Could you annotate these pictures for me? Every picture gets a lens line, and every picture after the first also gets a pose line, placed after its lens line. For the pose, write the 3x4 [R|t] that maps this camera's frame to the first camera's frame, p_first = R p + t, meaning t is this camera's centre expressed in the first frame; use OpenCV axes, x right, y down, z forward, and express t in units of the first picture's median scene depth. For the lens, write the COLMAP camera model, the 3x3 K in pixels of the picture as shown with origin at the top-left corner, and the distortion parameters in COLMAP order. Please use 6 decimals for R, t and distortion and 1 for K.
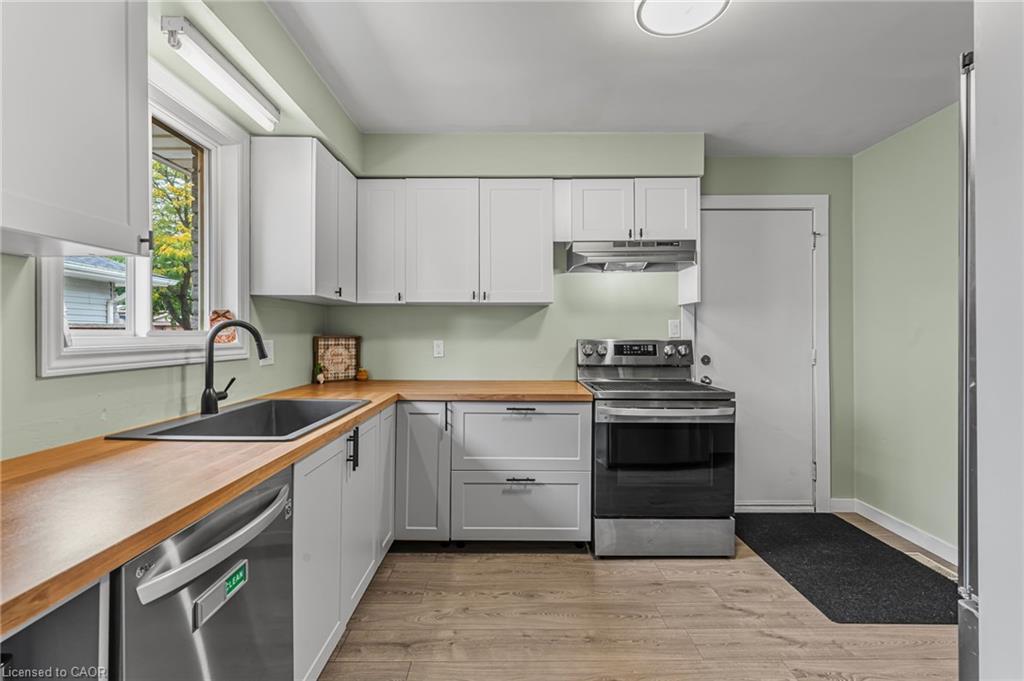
lens RADIAL K [[457.5, 0, 507.6], [0, 457.5, 333.1], [0, 0, 1]] dist [0.000959, 0.000055]
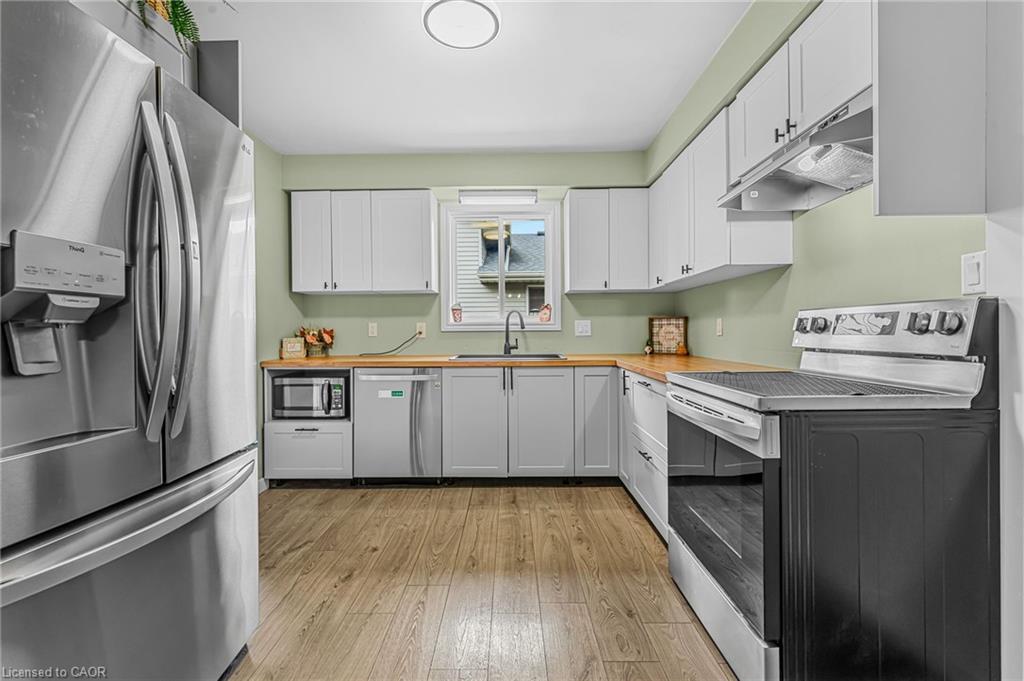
lens RADIAL K [[439.0, 0, 512.5], [0, 439.0, 333.6], [0, 0, 1]] dist [-0.000105, -0.000050]
pose [[0.005072, 0.000288, -0.999987, 1.083454], [0.012833, 0.999918, 0.000353, 0.061481], [0.999905, -0.012834, 0.005068, 0.799536]]
